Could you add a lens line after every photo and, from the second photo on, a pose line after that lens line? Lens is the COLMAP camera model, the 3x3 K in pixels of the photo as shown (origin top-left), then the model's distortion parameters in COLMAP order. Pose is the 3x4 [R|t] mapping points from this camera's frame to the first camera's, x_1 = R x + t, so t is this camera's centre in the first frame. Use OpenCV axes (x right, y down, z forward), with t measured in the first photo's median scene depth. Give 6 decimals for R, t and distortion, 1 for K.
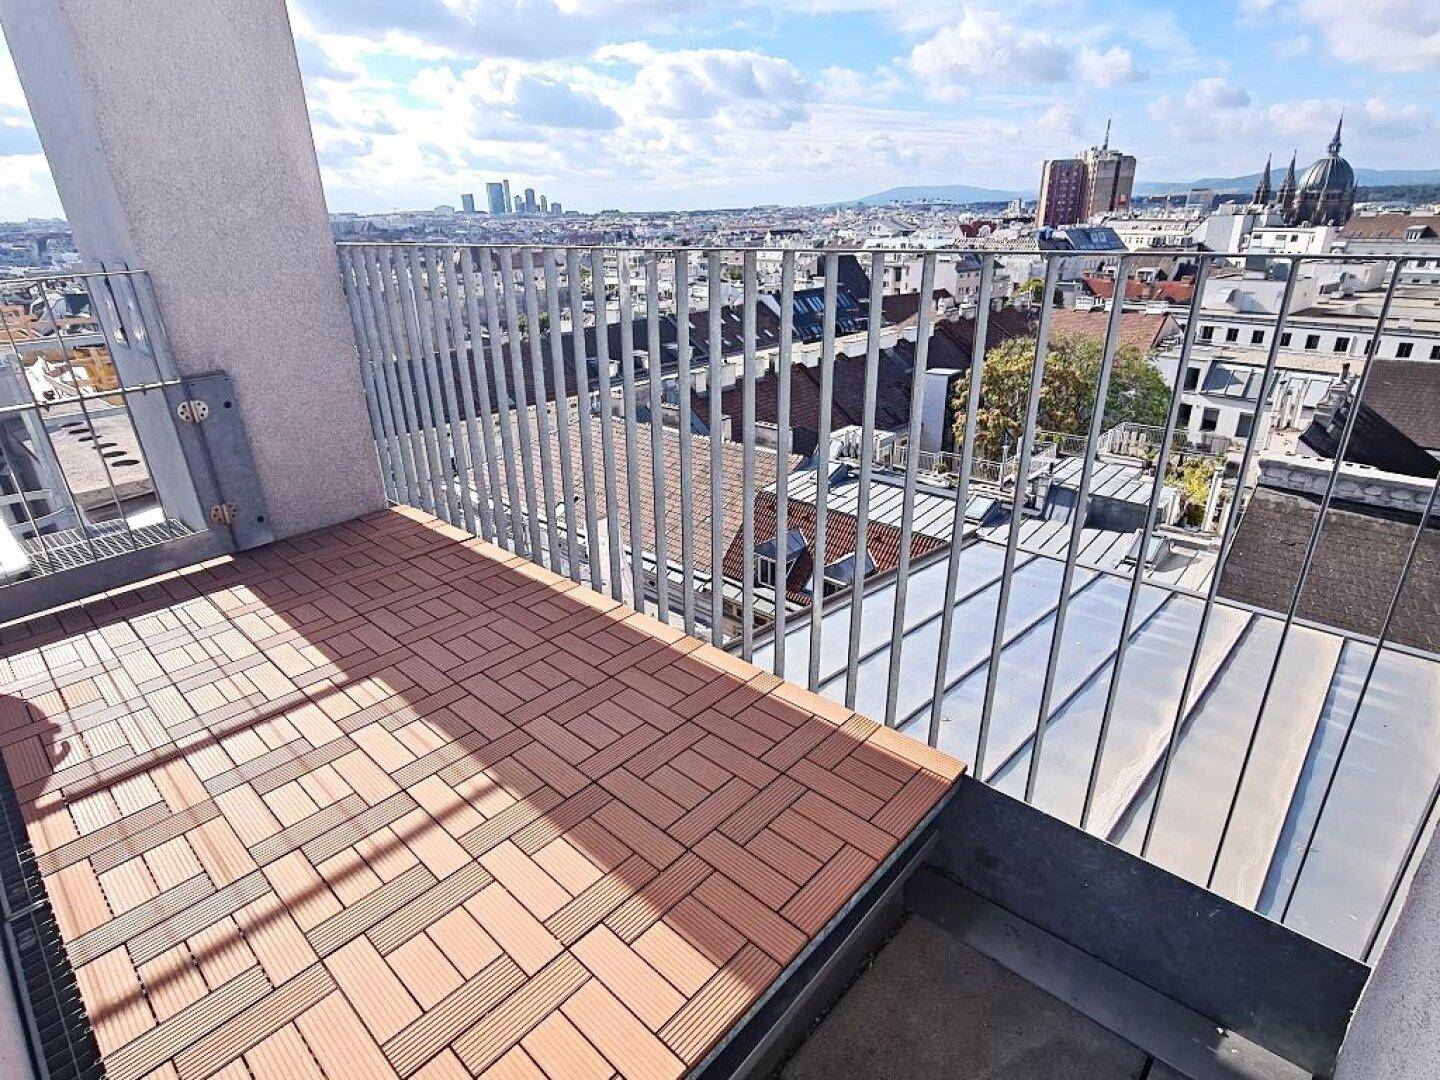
lens RADIAL K [[770.3, 0, 720.8], [0, 770.3, 537.3], [0, 0, 1]] dist [0.004656, -0.005015]
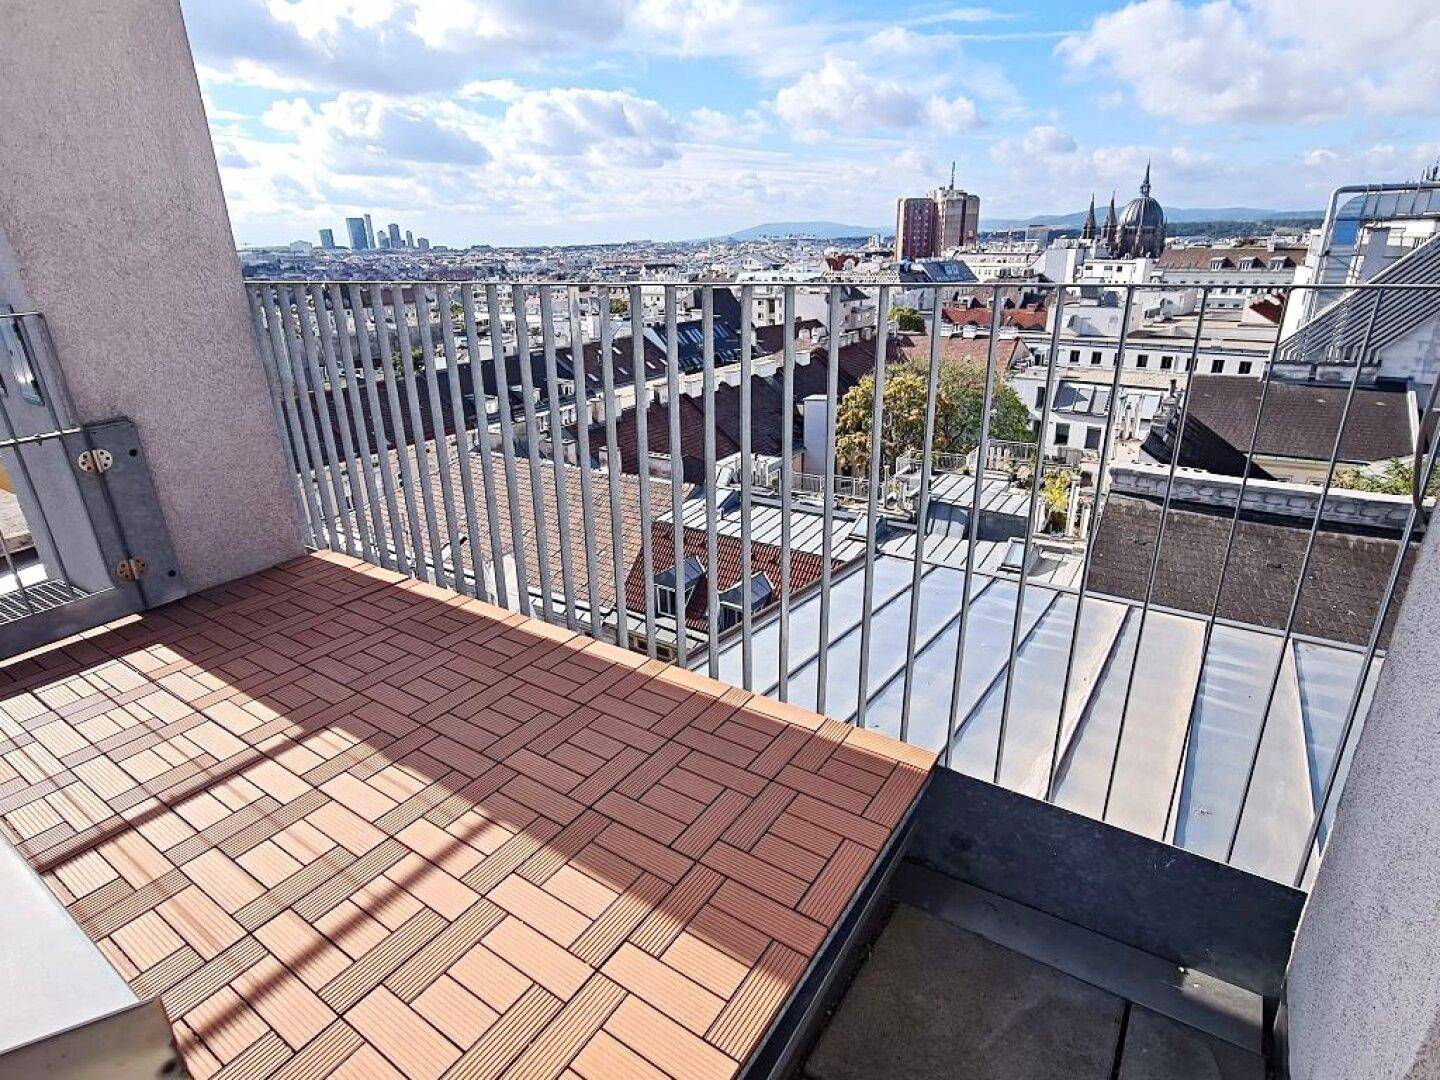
lens RADIAL K [[770.3, 0, 718.9], [0, 770.3, 538.3], [0, 0, 1]] dist [0.004656, -0.005015]
pose [[0.988395, -0.055841, 0.141271, -0.028623], [0.061124, 0.997573, -0.033334, 0.002463], [-0.139066, 0.041582, 0.989410, -0.008045]]
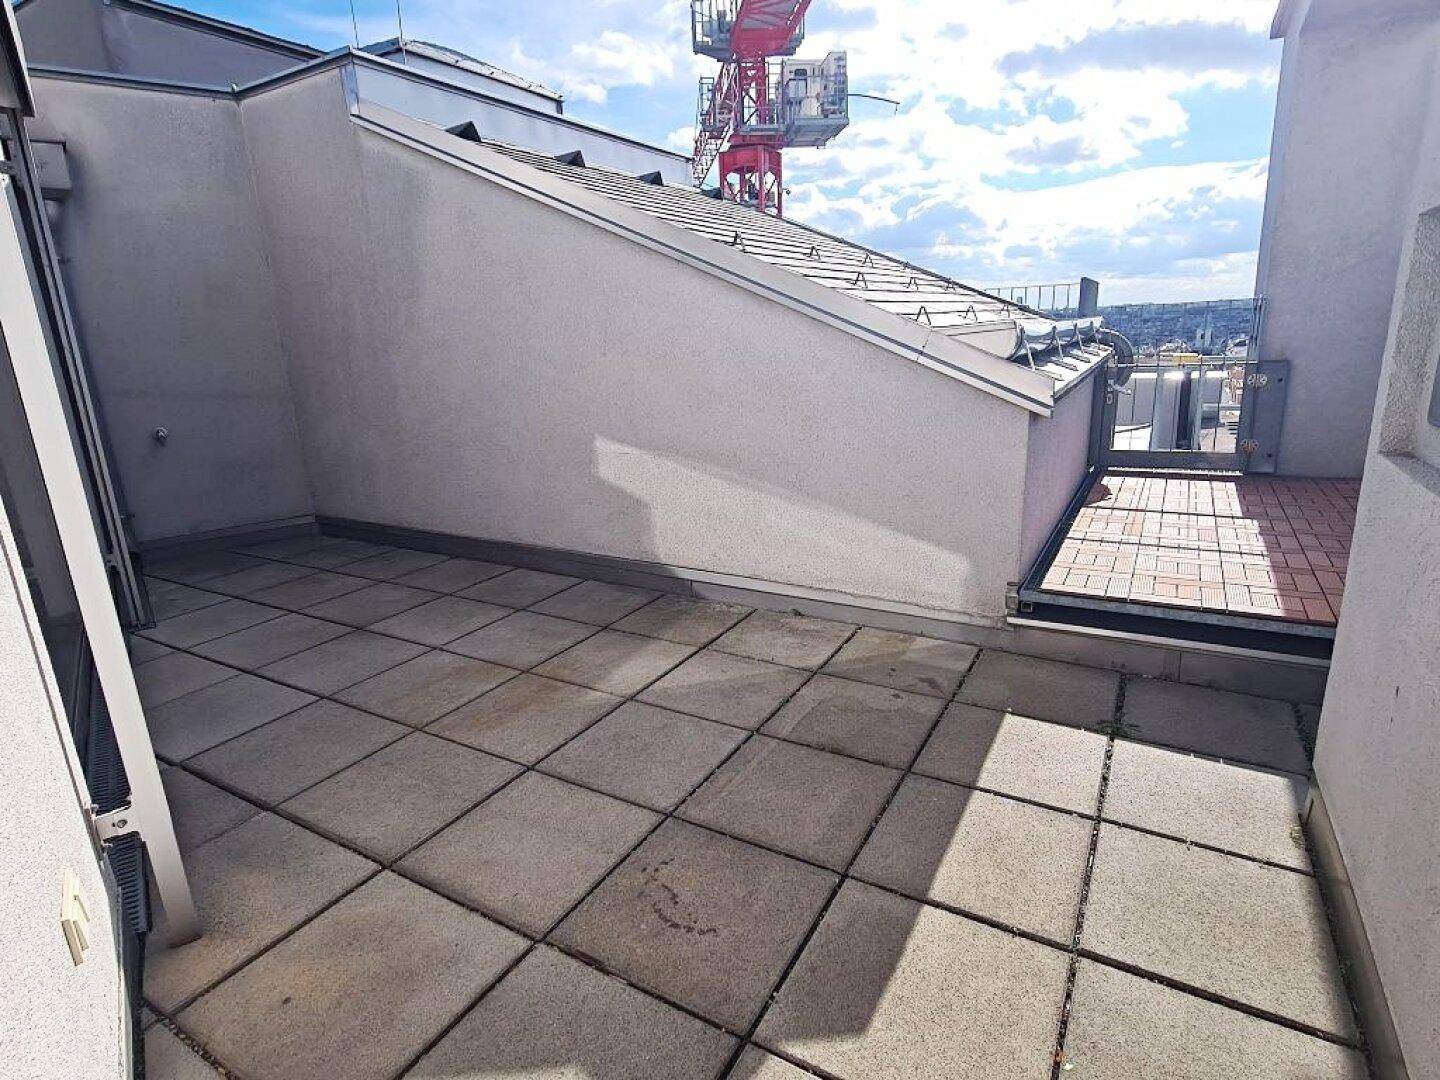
lens RADIAL K [[770.3, 0, 718.5], [0, 770.3, 536.4], [0, 0, 1]] dist [0.004656, -0.005015]
pose [[0.219303, 0.270840, -0.937311, 0.271938], [-0.355564, 0.916815, 0.181726, 0.097623], [0.908560, 0.293421, 0.297361, -0.175780]]
